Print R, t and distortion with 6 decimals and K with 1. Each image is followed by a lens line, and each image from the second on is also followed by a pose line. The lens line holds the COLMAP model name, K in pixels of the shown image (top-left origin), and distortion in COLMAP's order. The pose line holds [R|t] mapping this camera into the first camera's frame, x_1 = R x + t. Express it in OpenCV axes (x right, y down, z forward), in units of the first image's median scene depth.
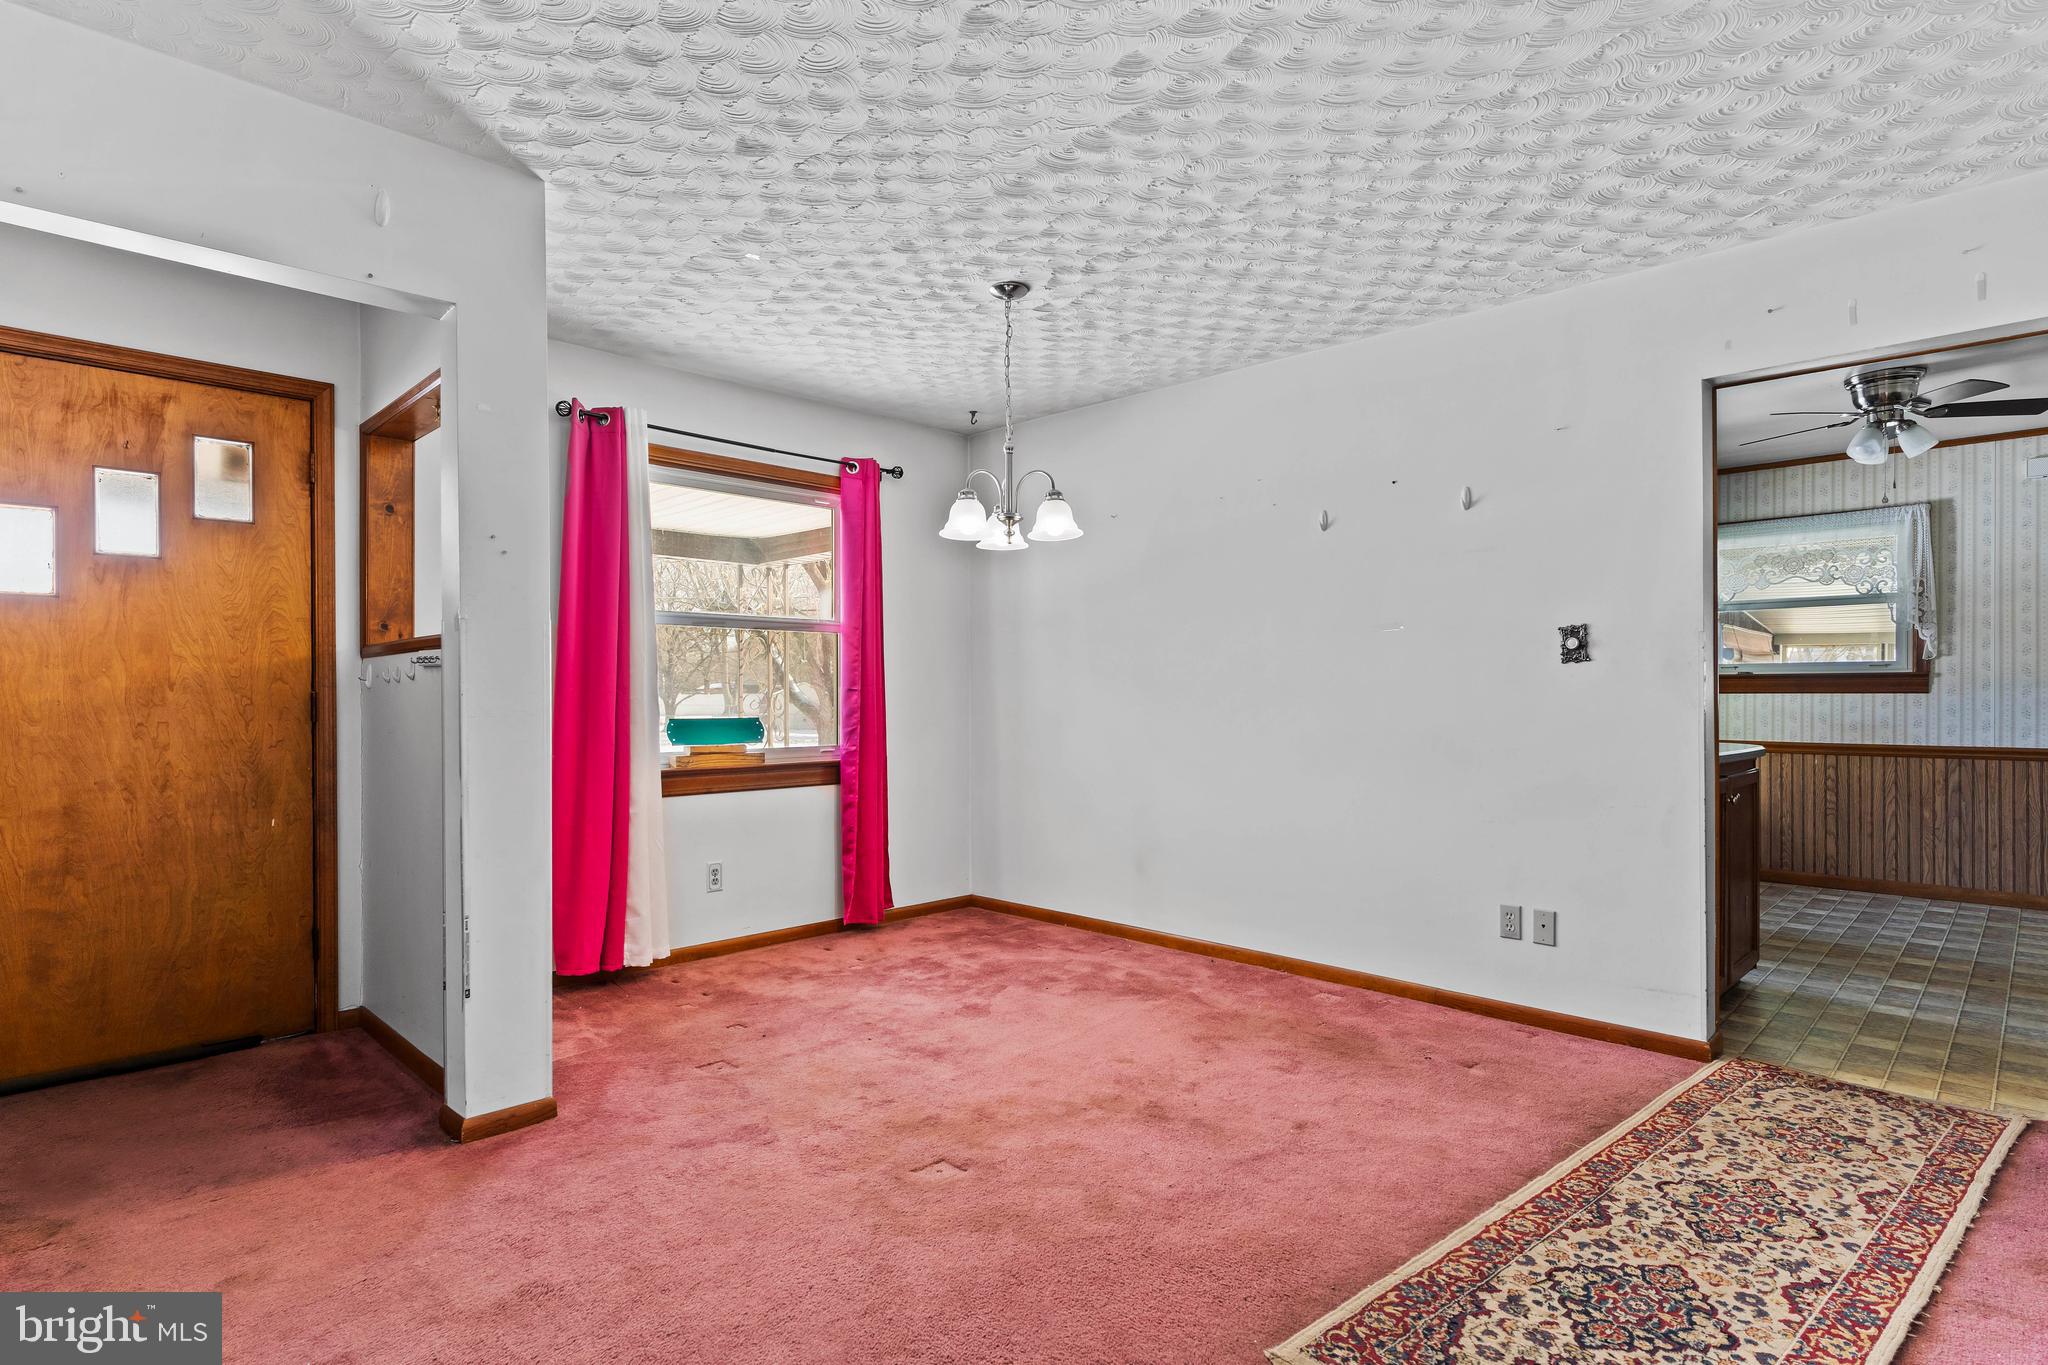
lens RADIAL K [[1051.5, 0, 1007.3], [0, 1051.5, 696.6], [0, 0, 1]] dist [-0.007465, 0.003111]
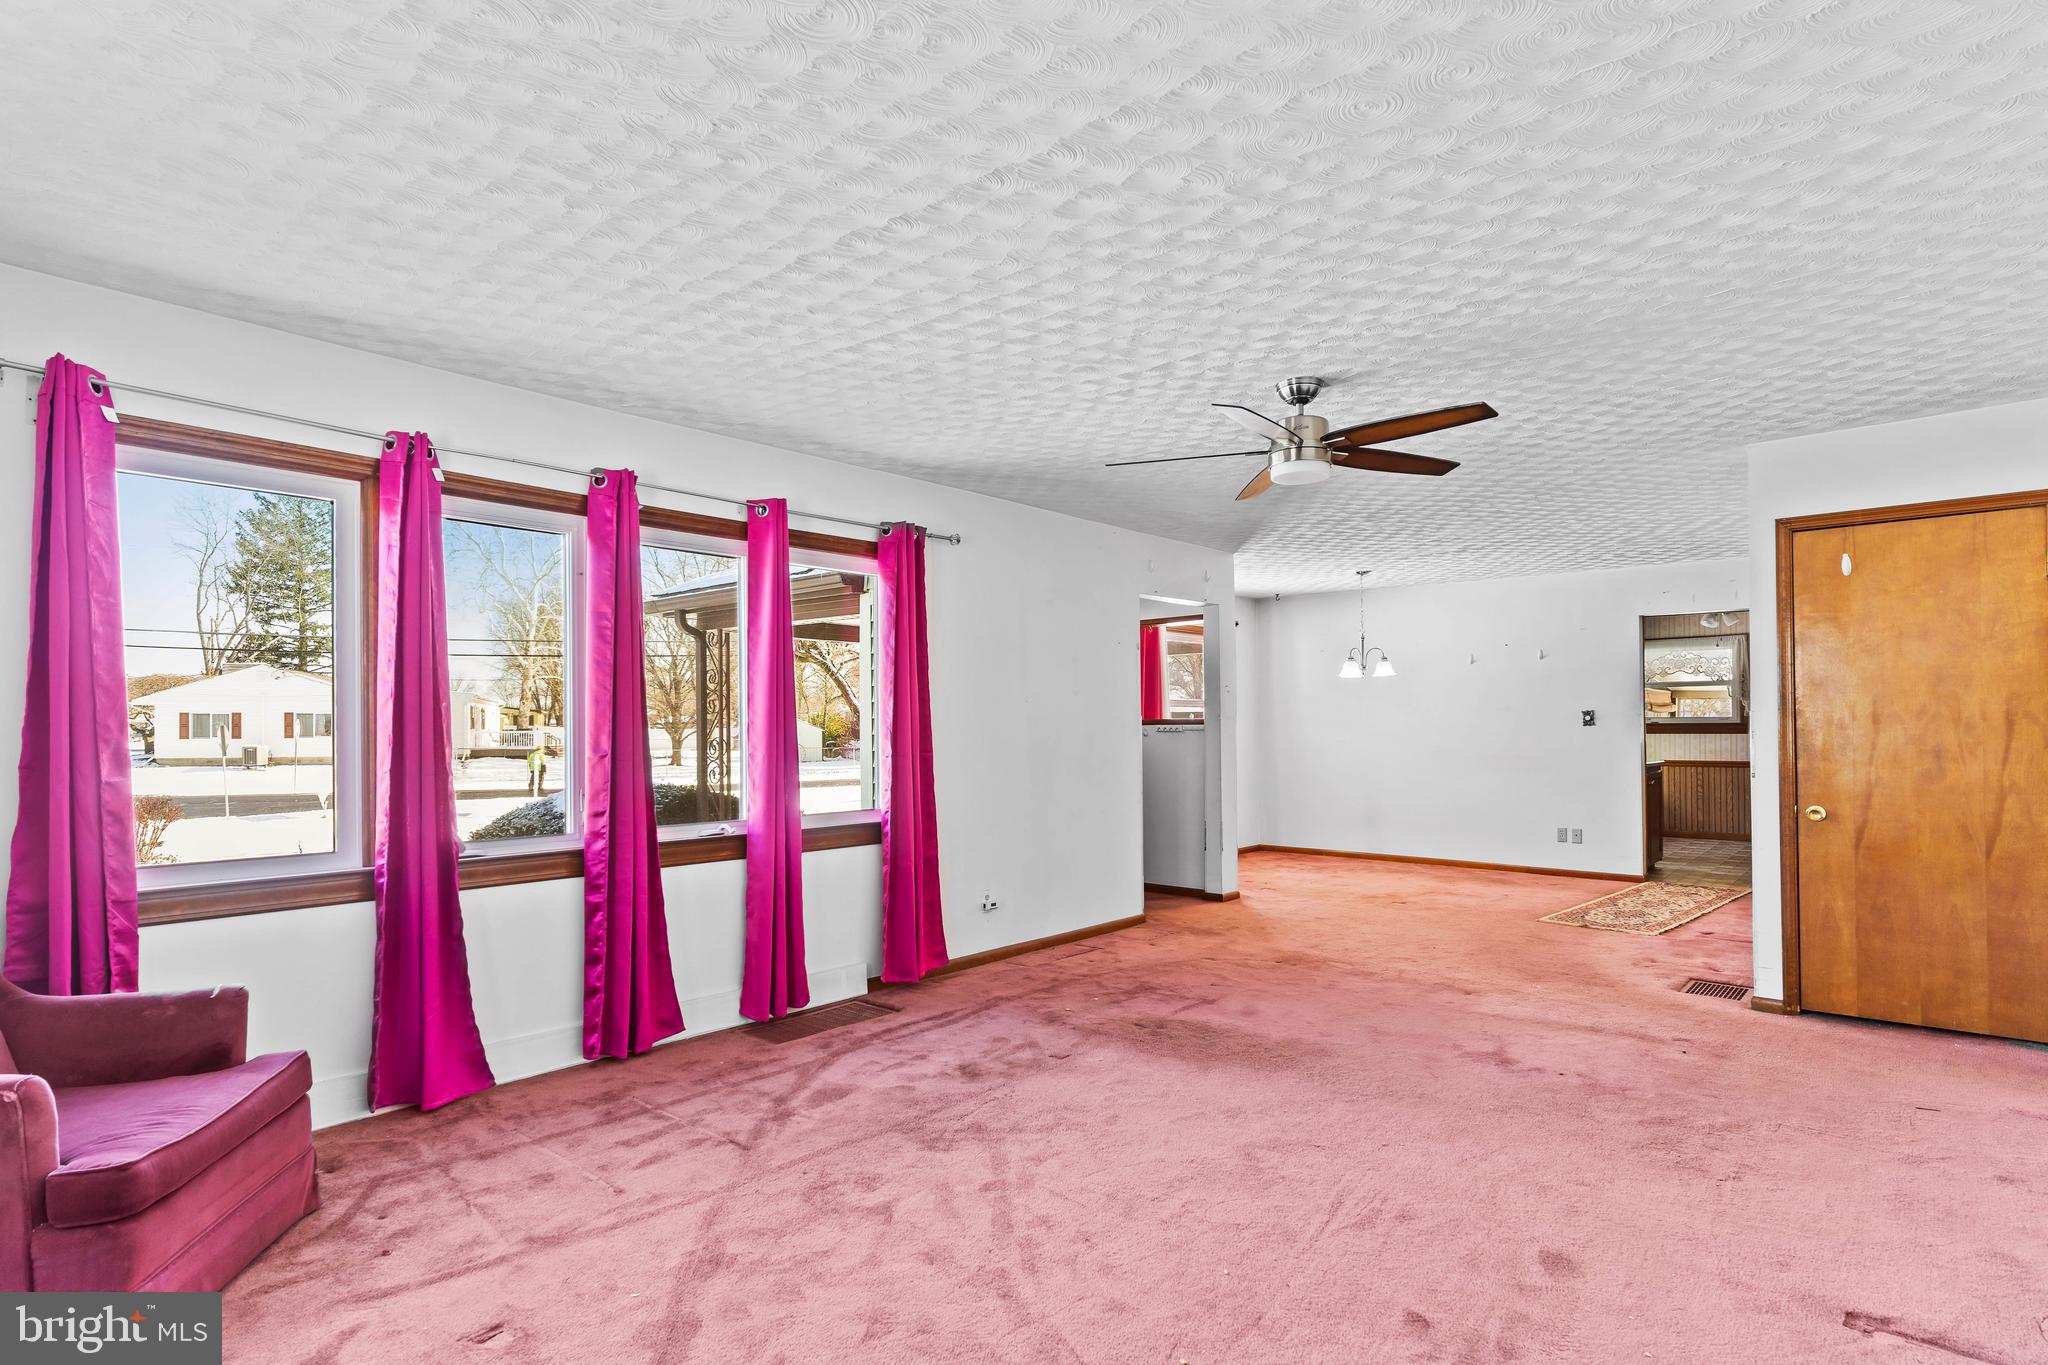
lens RADIAL K [[1051.5, 0, 996.6], [0, 1051.5, 724.7], [0, 0, 1]] dist [-0.007465, 0.003111]
pose [[0.998432, -0.004560, 0.055797, -1.013449], [0.004754, 0.999983, -0.003350, -0.035272], [-0.055781, 0.003610, 0.998436, -1.418742]]
